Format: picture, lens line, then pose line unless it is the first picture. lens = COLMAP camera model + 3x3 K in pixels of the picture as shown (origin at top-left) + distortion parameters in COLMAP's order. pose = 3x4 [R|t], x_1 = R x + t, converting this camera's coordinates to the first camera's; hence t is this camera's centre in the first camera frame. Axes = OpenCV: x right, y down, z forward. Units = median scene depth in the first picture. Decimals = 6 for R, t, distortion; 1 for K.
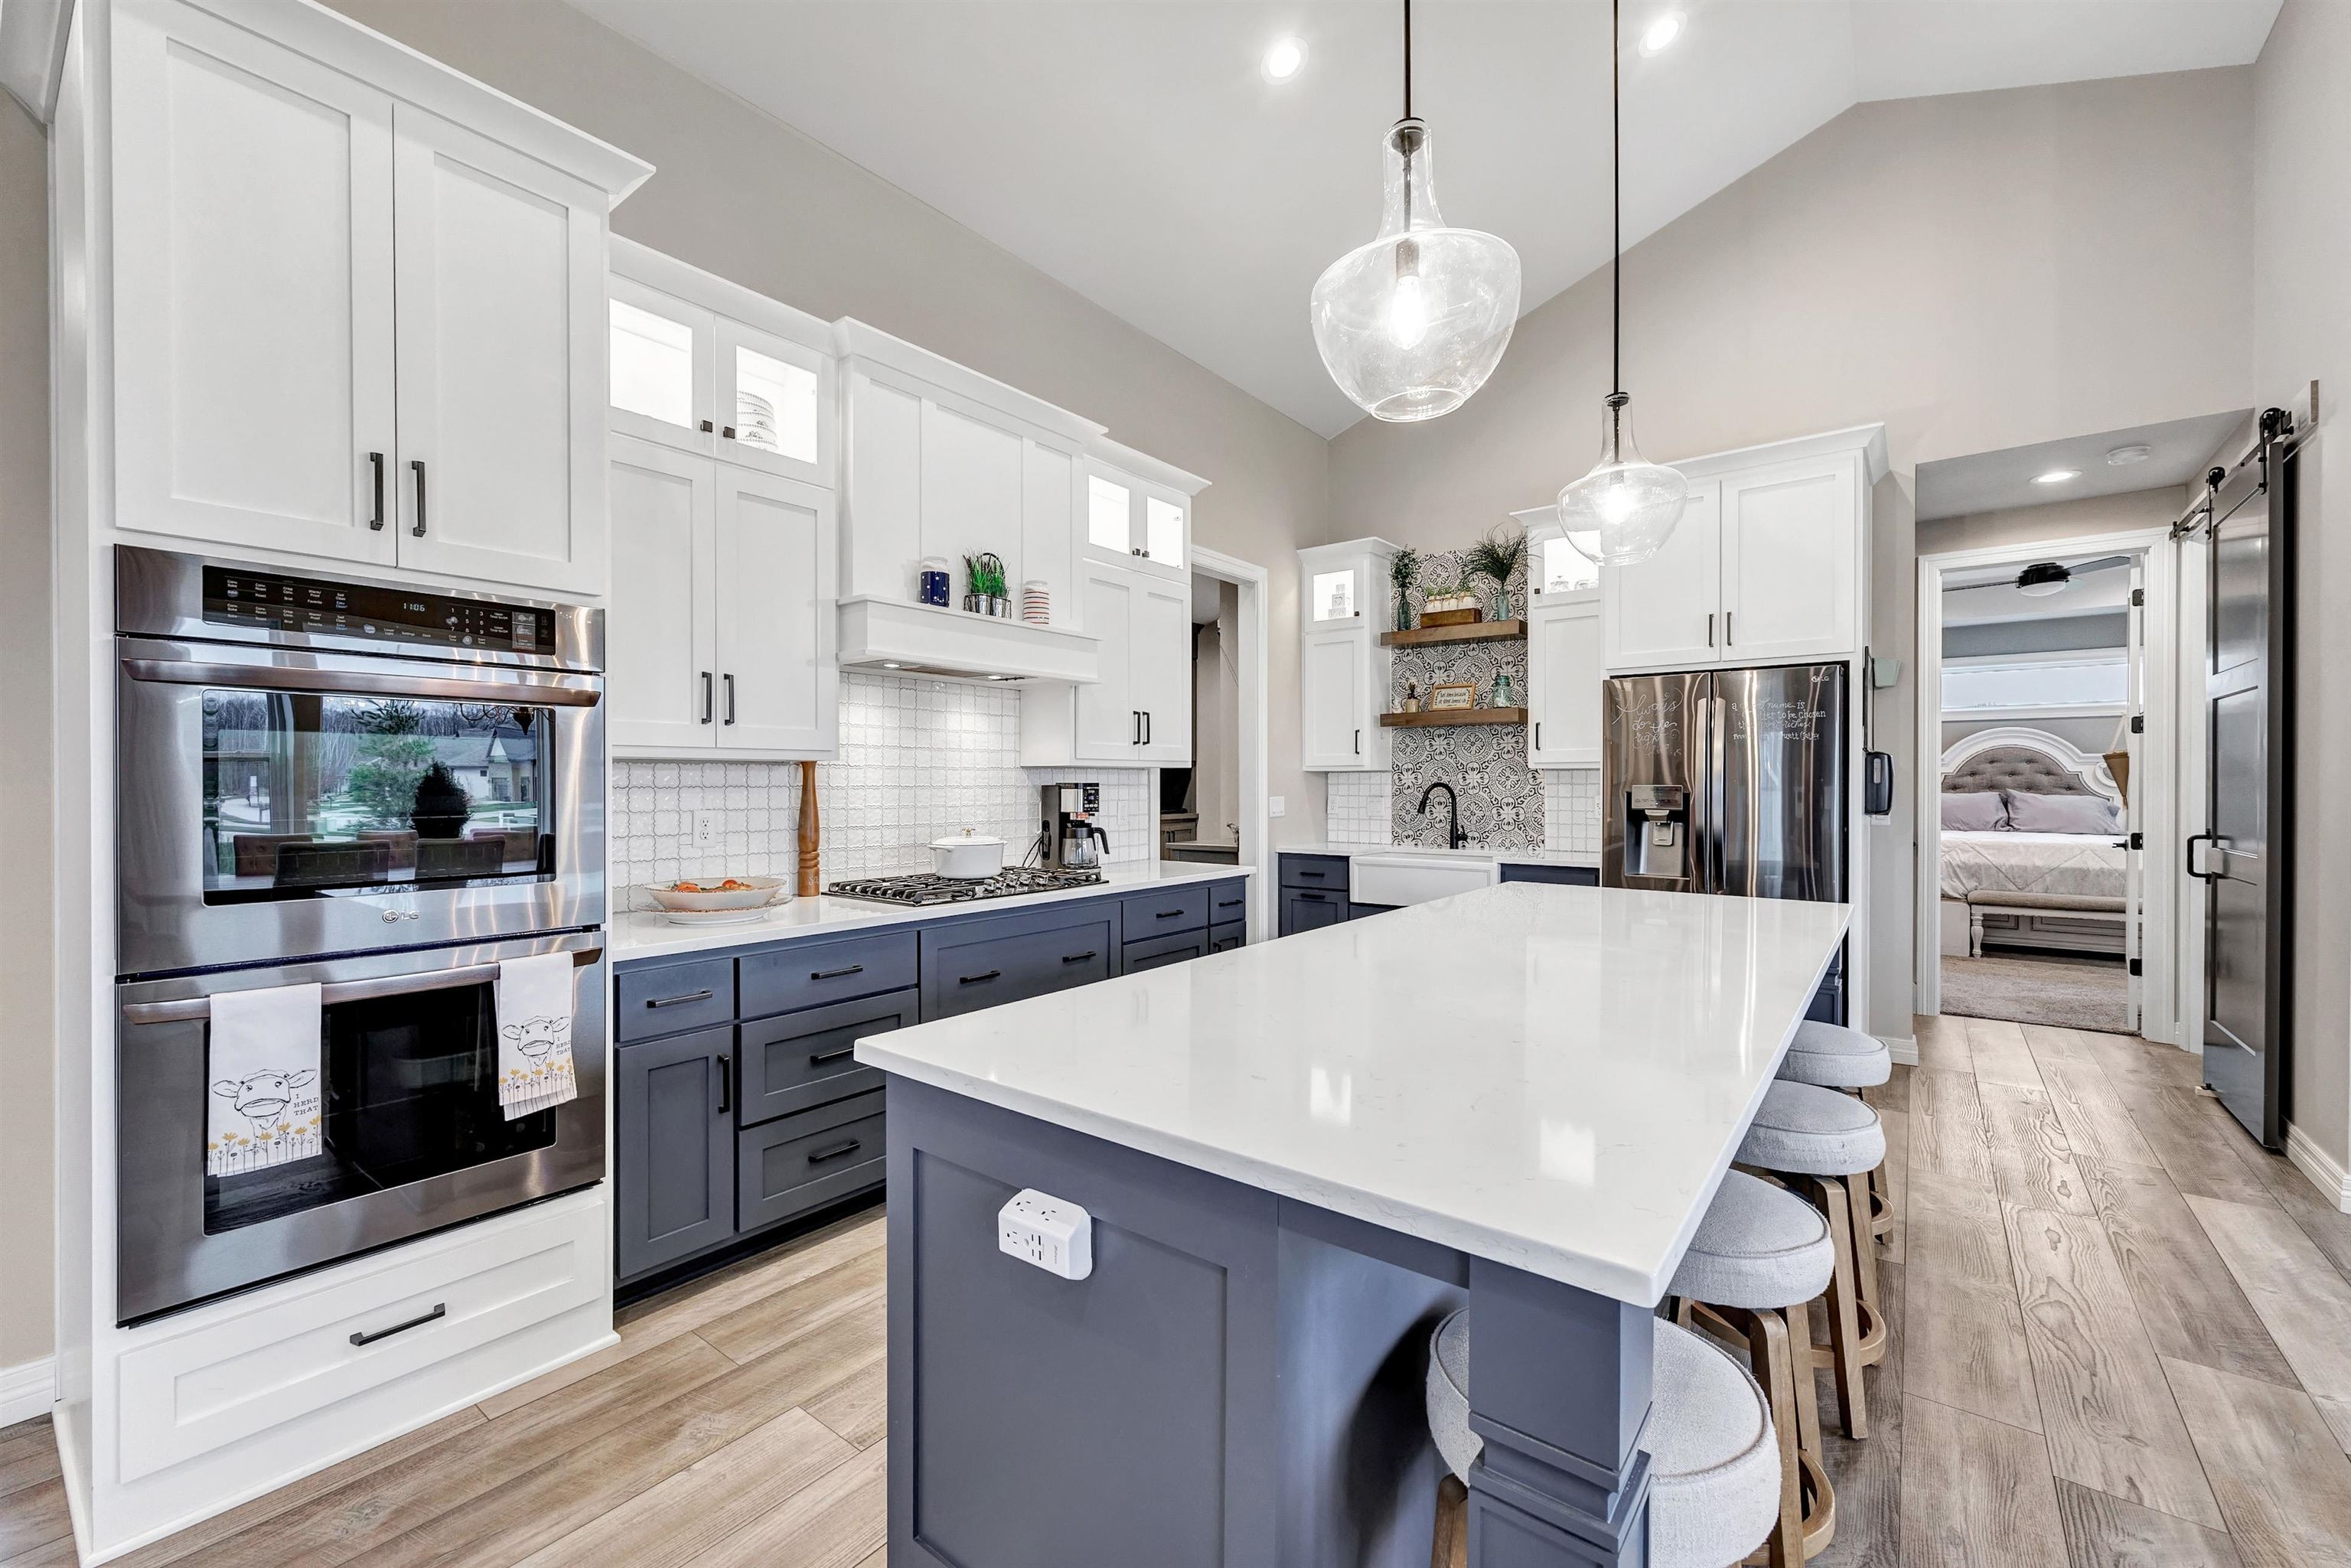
lens RADIAL K [[958.0, 0, 1153.4], [0, 958.0, 783.7], [0, 0, 1]] dist [-0.001726, -0.000834]
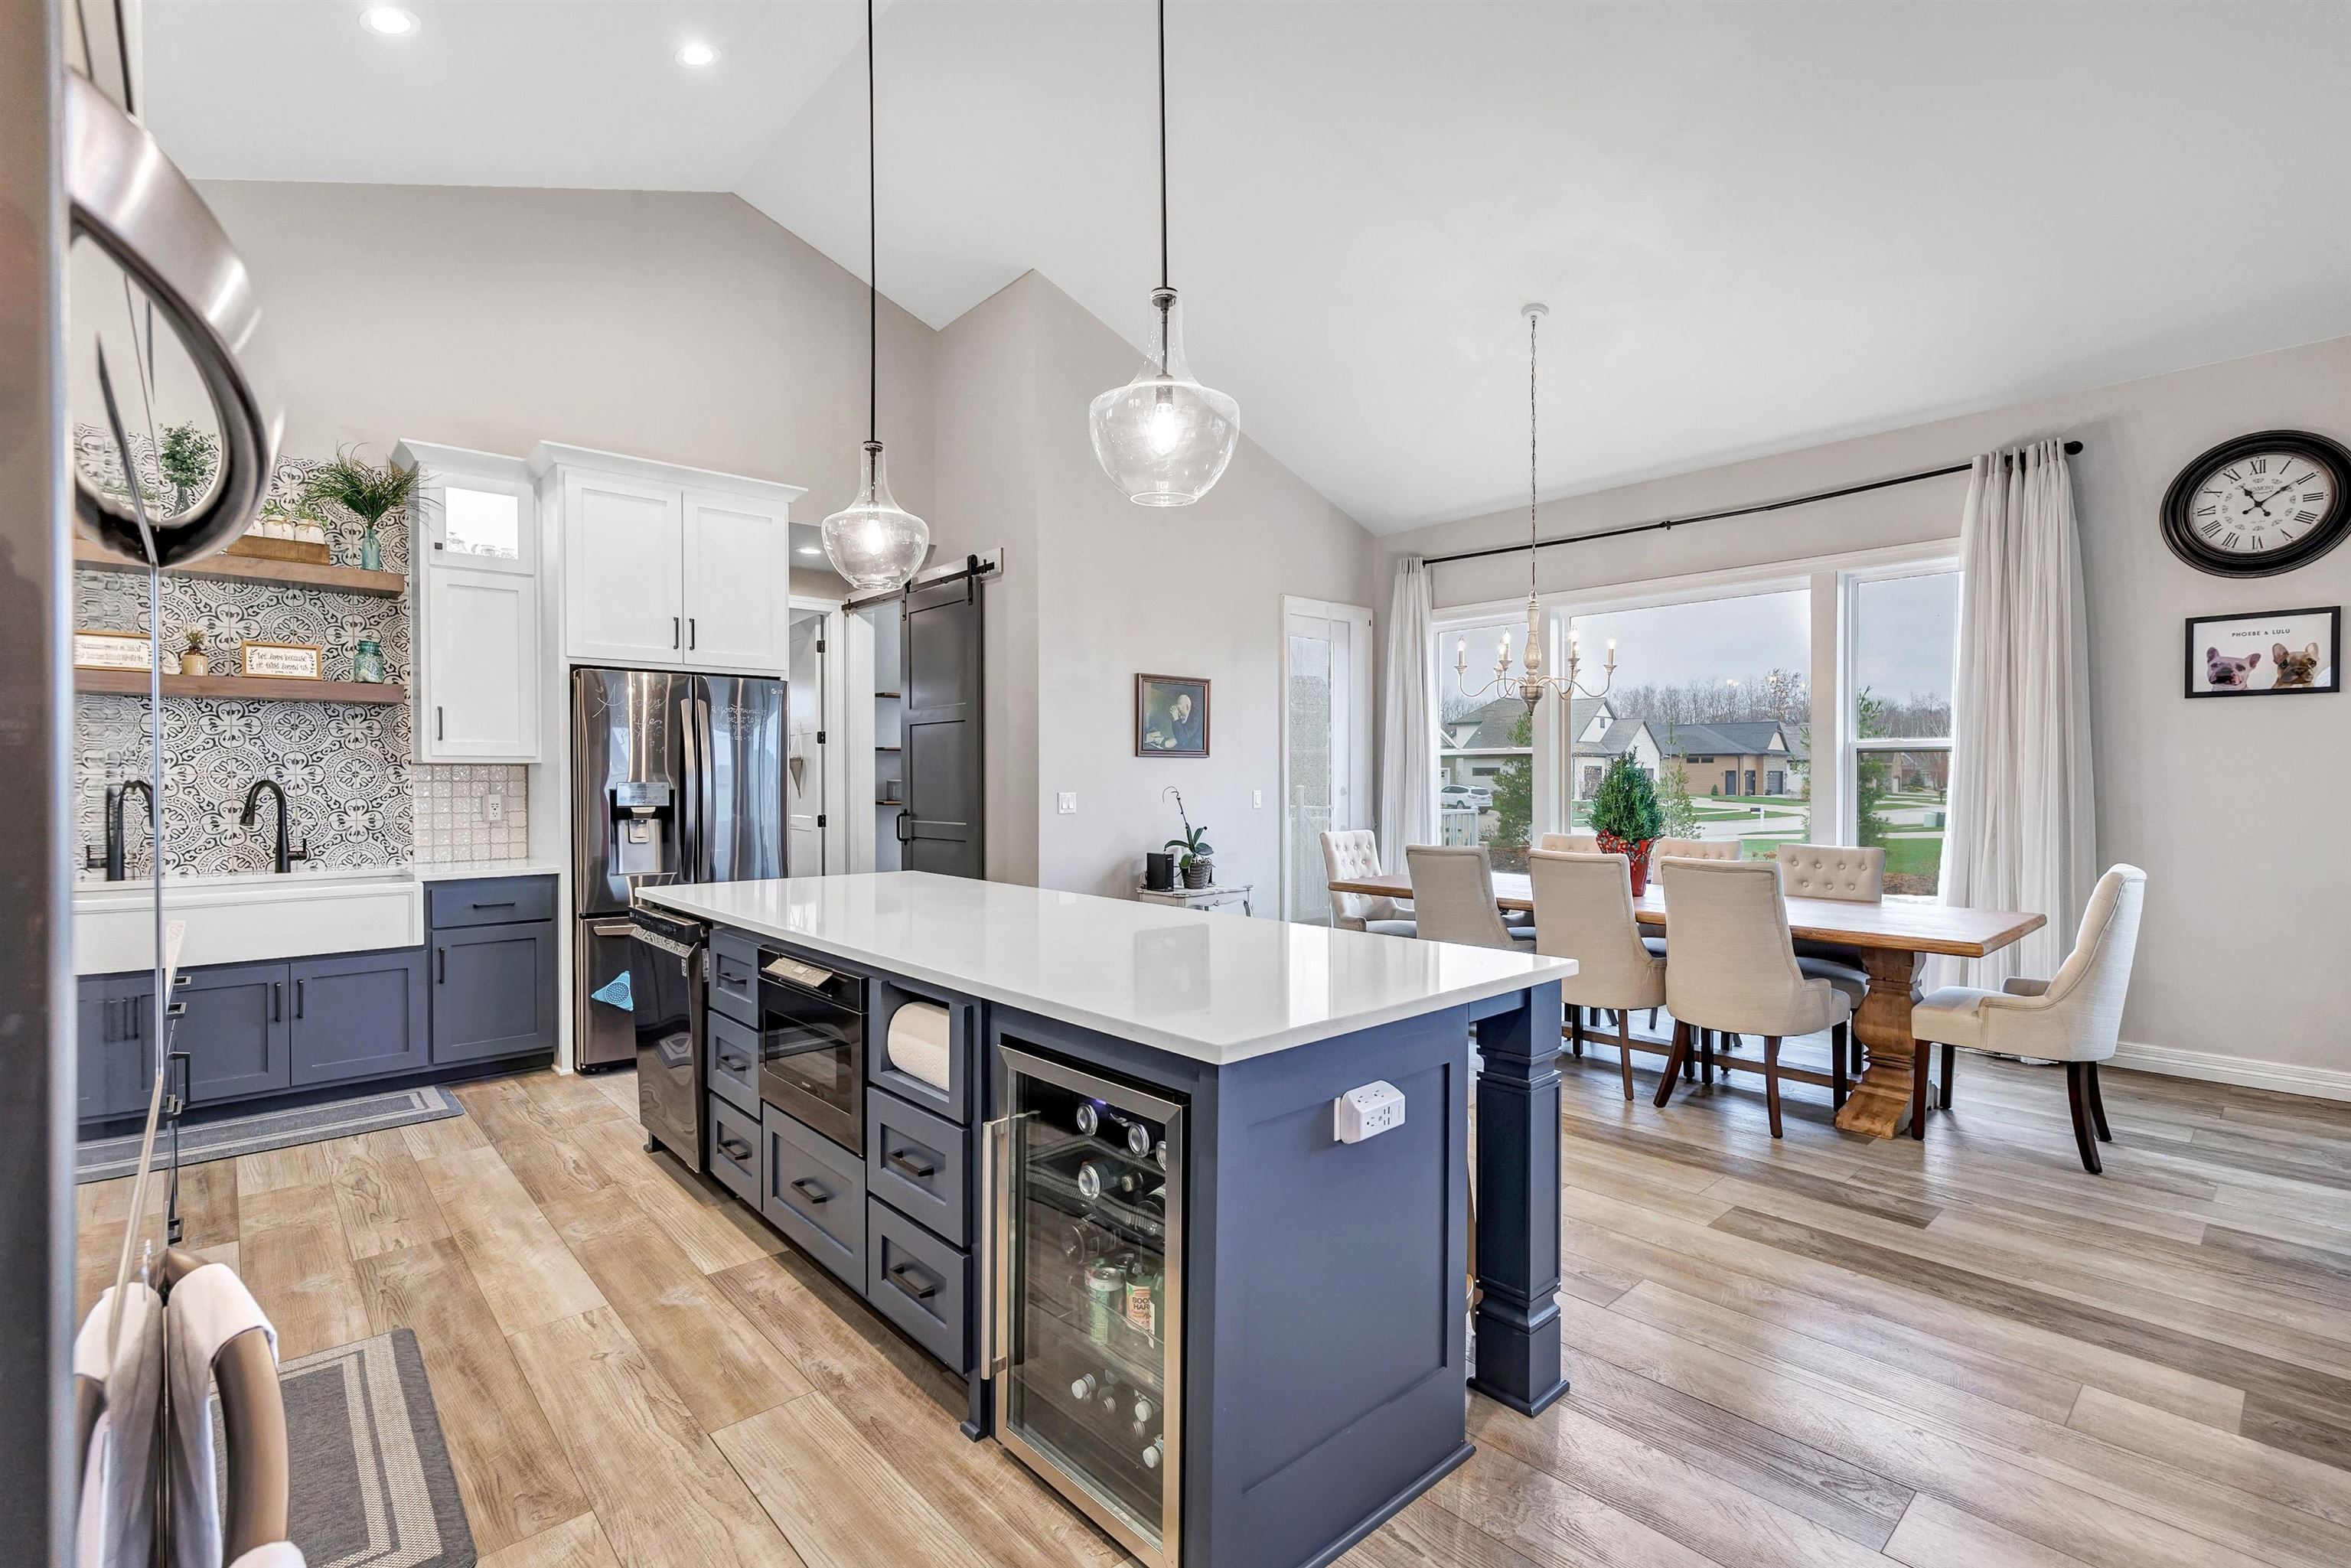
lens RADIAL K [[1059.8, 0, 1150.4], [0, 1059.8, 784.3], [0, 0, 1]] dist [0.001566, -0.000543]
pose [[0.179708, -0.005707, 0.983703, -0.523440], [0.002615, 0.999982, 0.005324, -0.001099], [-0.983717, 0.001616, 0.179720, 0.327991]]
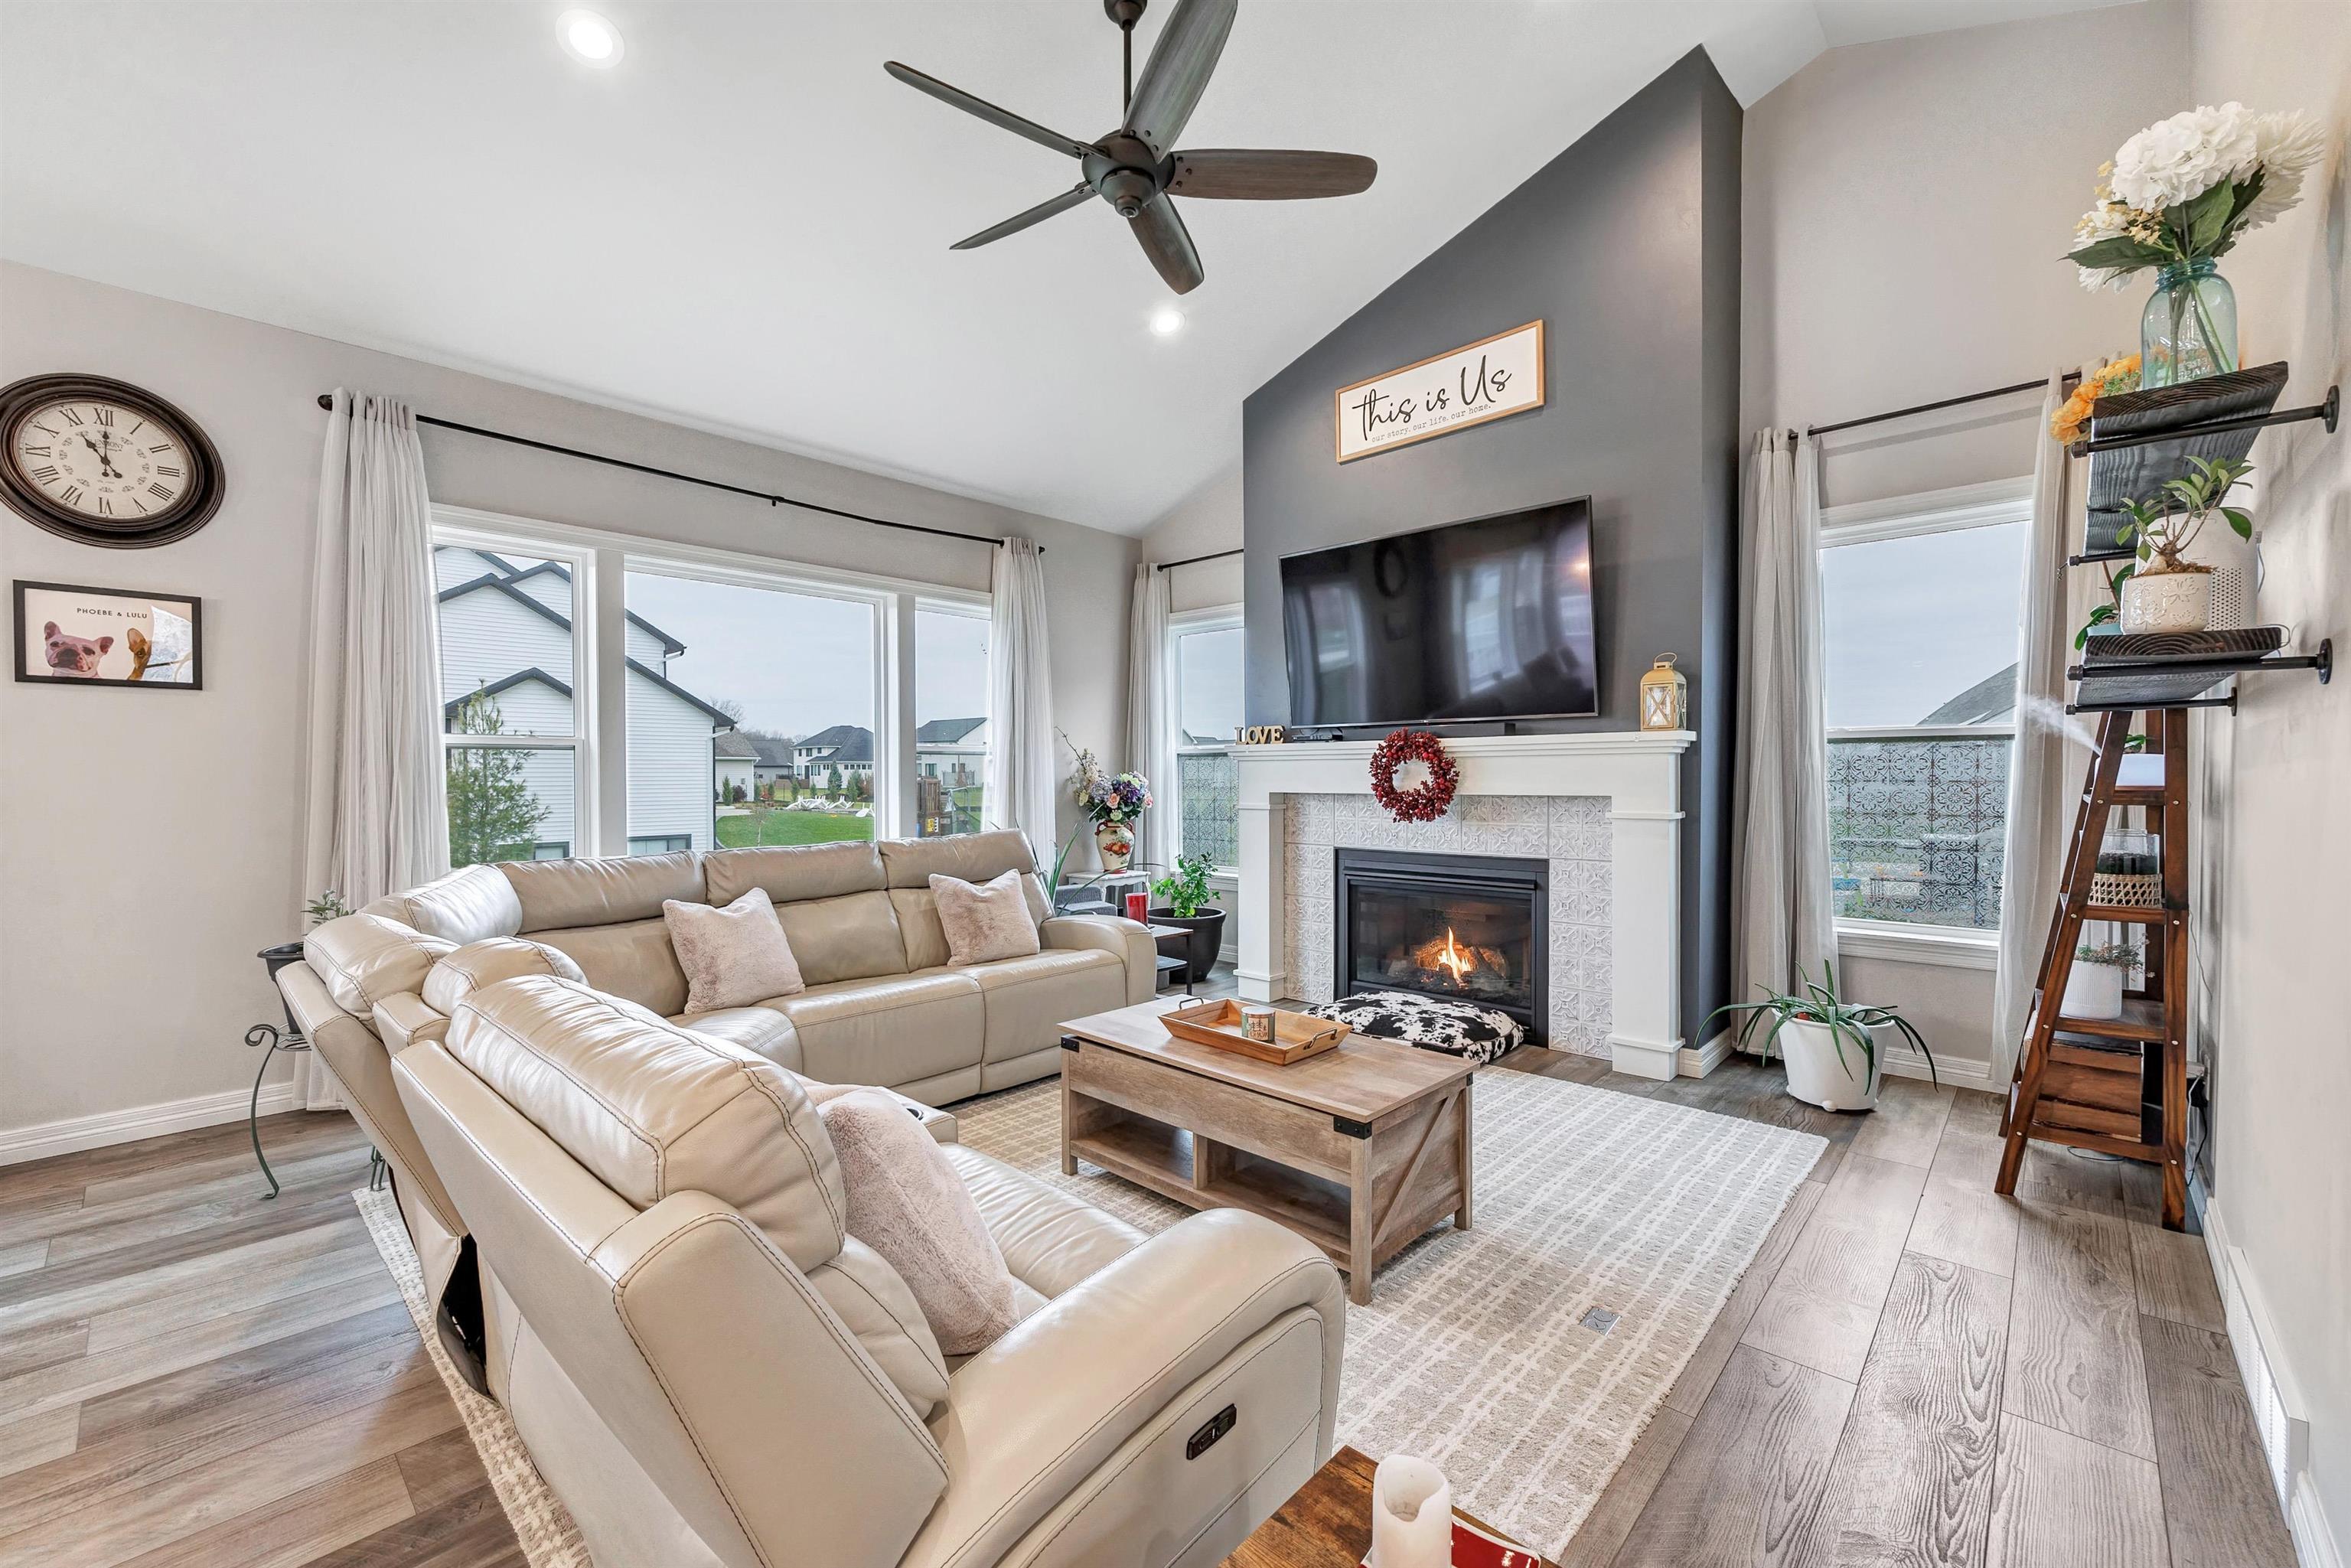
lens RADIAL K [[955.0, 0, 1160.5], [0, 955.0, 794.3], [0, 0, 1]] dist [-0.012628, 0.005634]
pose [[-0.995604, -0.000229, 0.093664, -0.233373], [0.001824, 0.999760, 0.021830, -0.005063], [-0.093646, 0.021905, -0.995365, 0.144352]]
